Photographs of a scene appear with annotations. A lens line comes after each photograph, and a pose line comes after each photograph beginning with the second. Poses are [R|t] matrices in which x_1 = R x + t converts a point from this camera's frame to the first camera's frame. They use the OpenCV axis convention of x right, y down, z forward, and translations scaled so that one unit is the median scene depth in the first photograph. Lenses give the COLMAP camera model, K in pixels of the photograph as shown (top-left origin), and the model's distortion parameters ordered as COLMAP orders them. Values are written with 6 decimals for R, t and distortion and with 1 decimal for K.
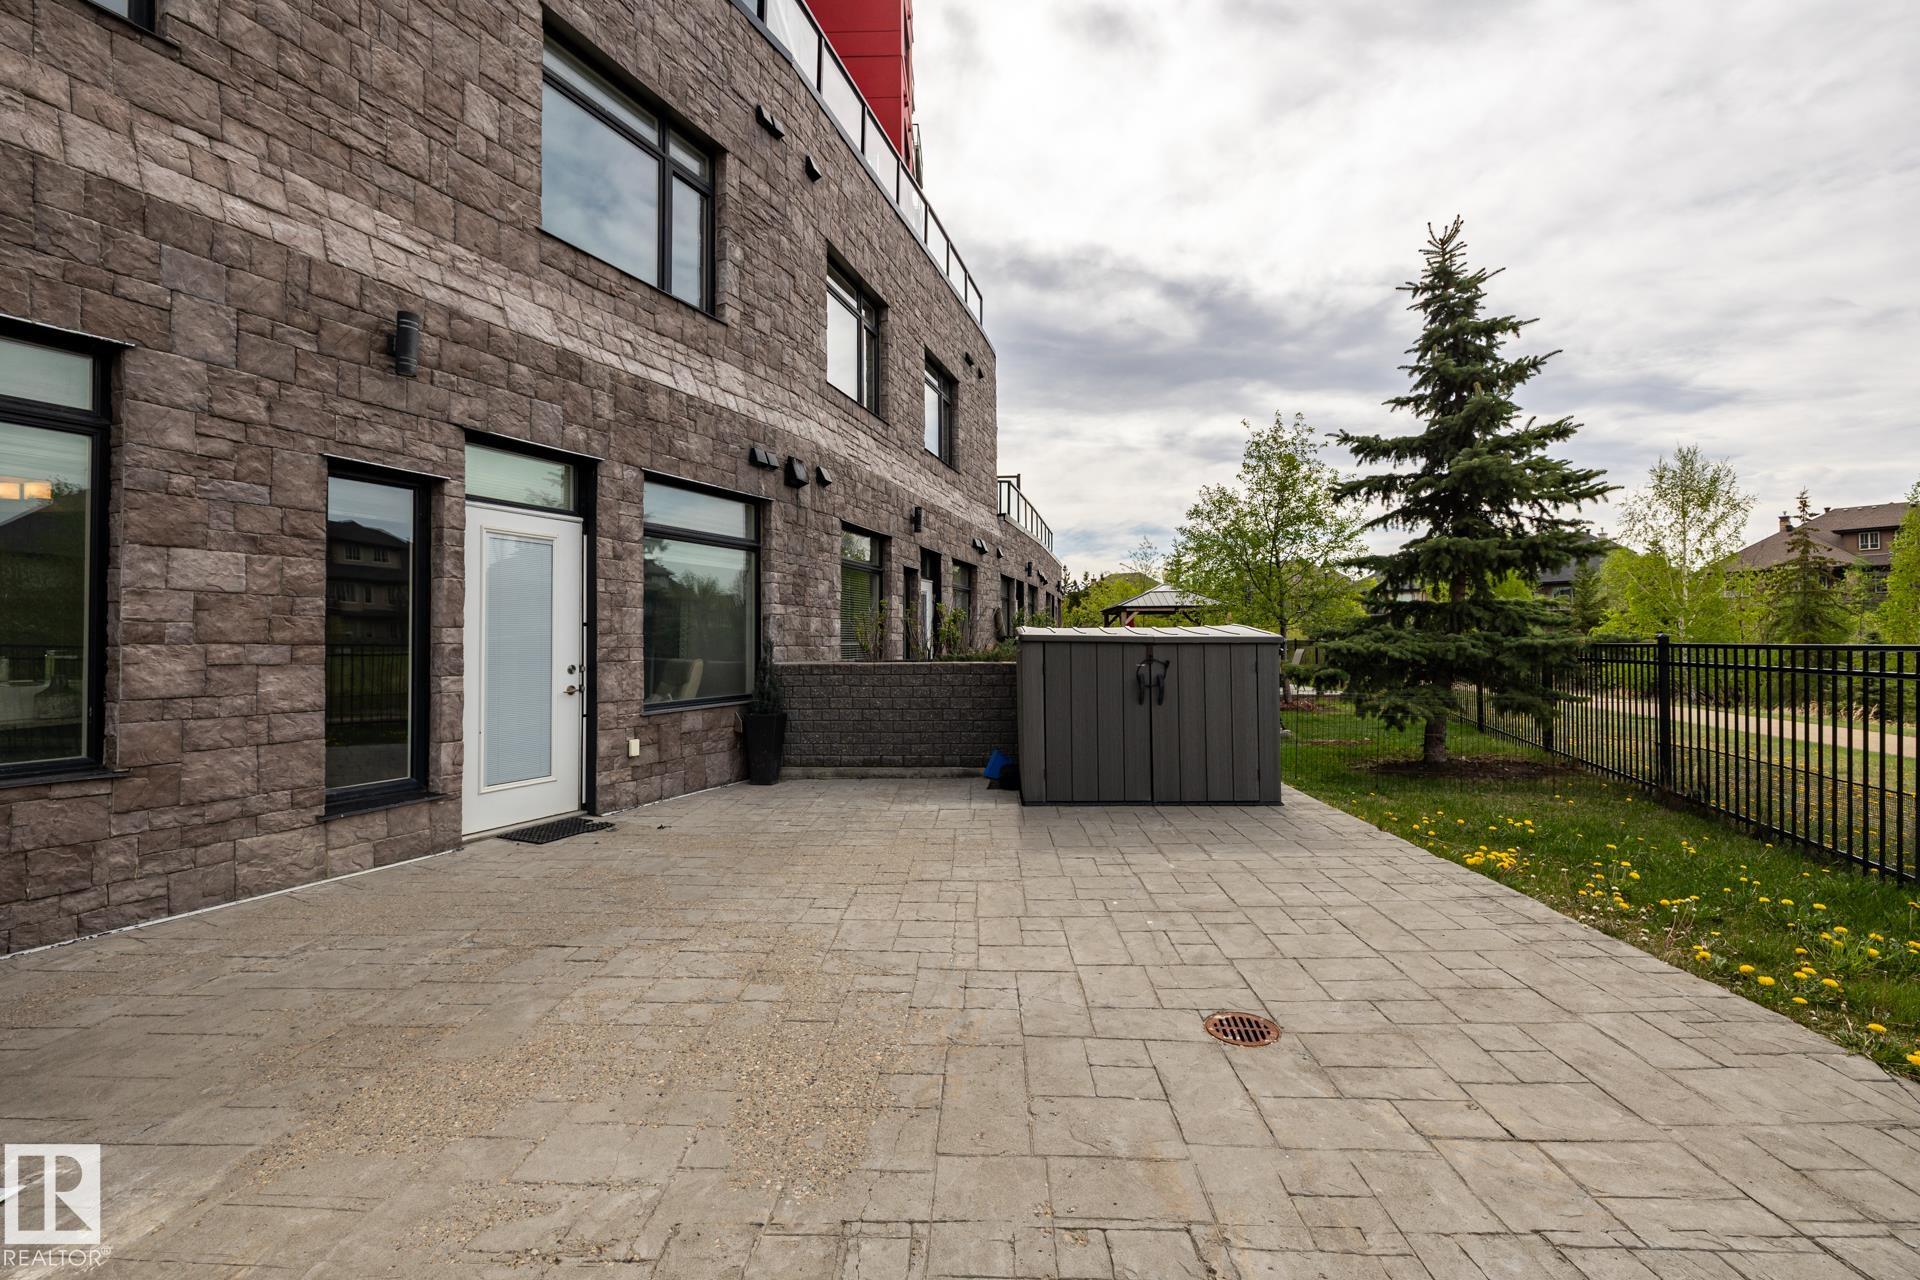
lens RADIAL K [[807.1, 0, 959.2], [0, 807.1, 627.3], [0, 0, 1]] dist [-0.005453, 0.000340]
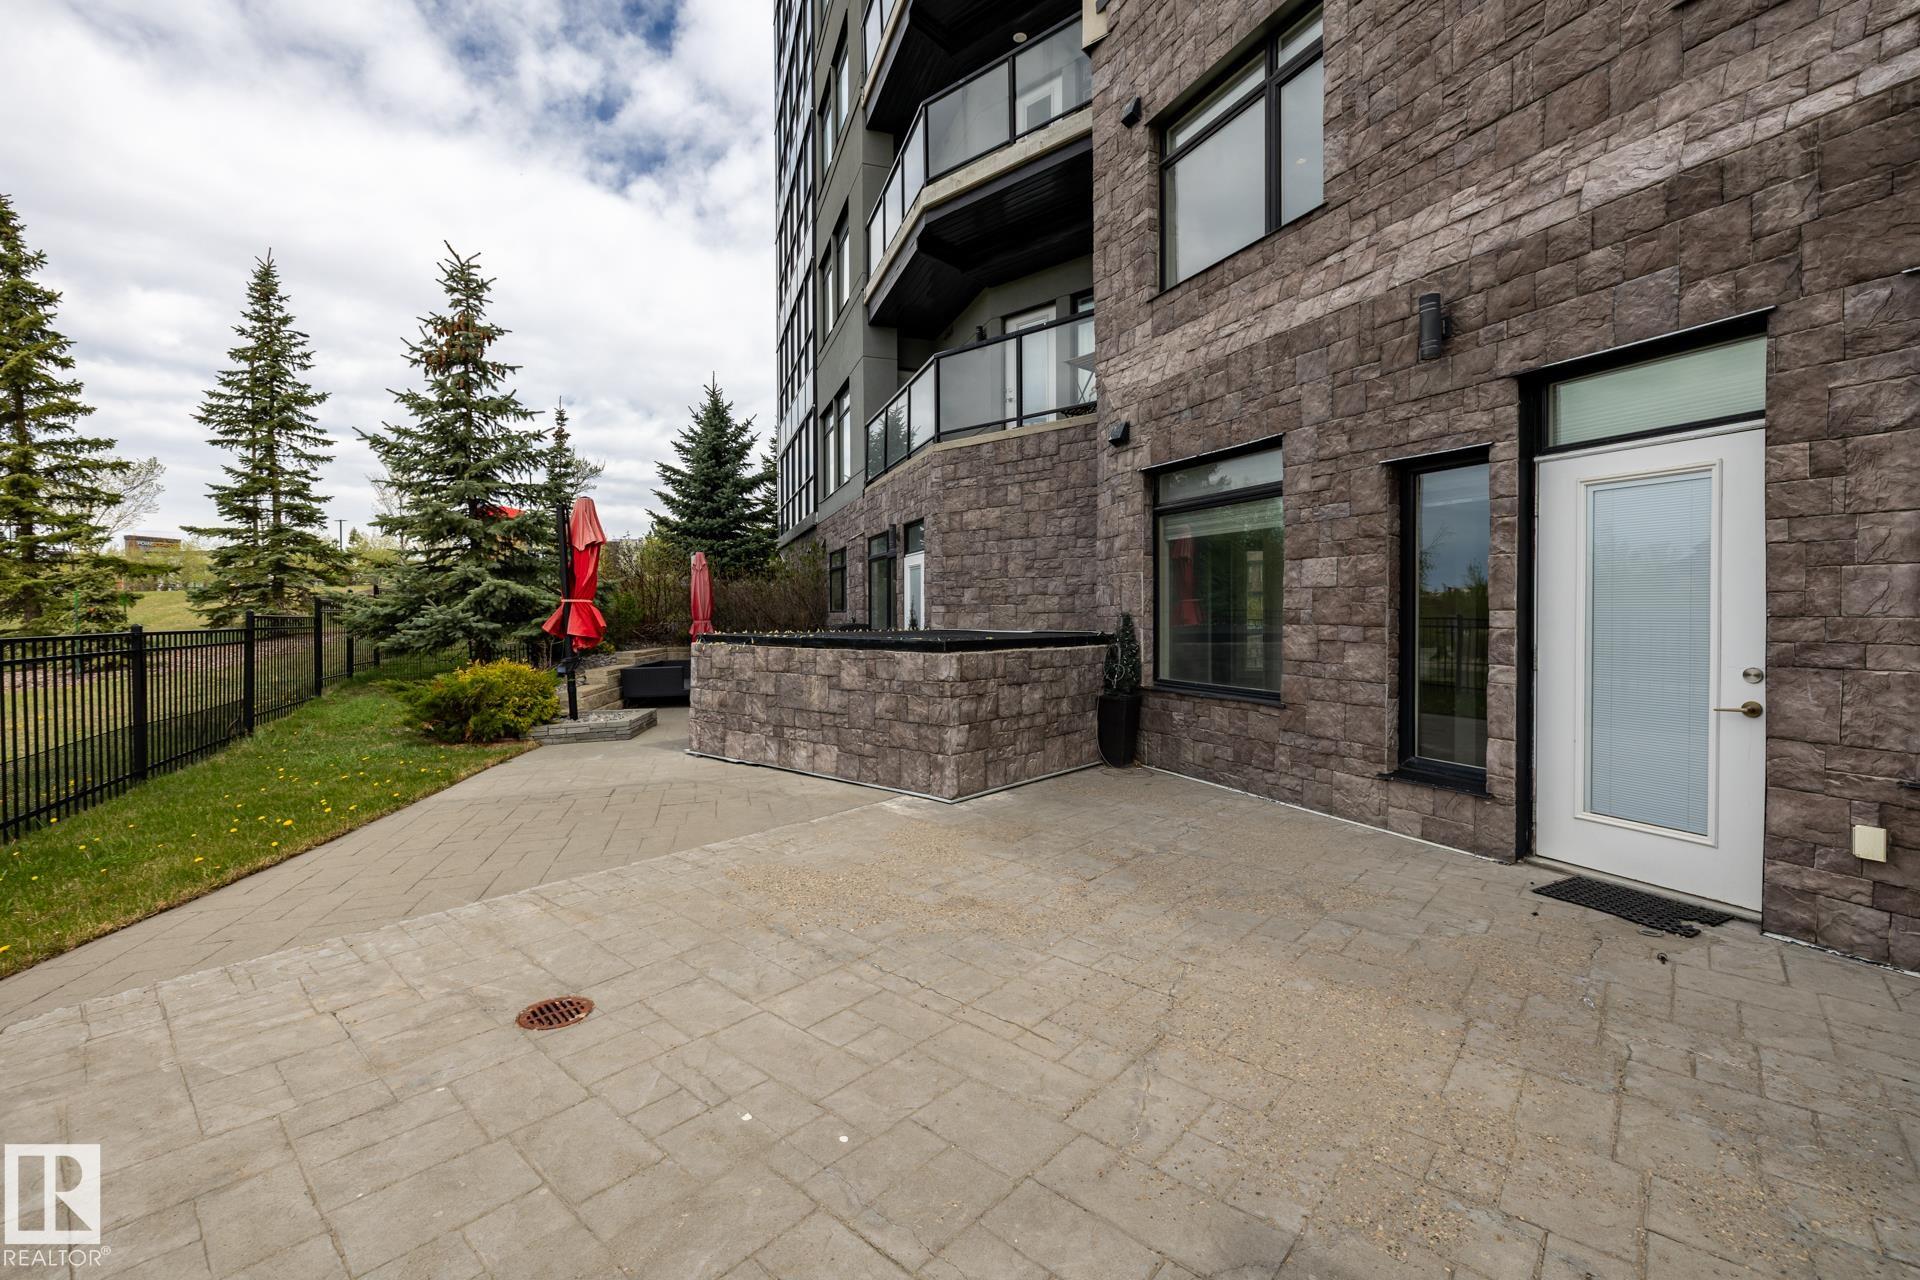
lens RADIAL K [[825.8, 0, 960.9], [0, 825.8, 617.7], [0, 0, 1]] dist [-0.000306, 0.000133]
pose [[-0.644242, 0.010946, -0.764743, 0.308214], [0.018390, 0.999830, -0.001182, -0.000755], [0.764600, -0.014825, -0.644334, 0.784228]]
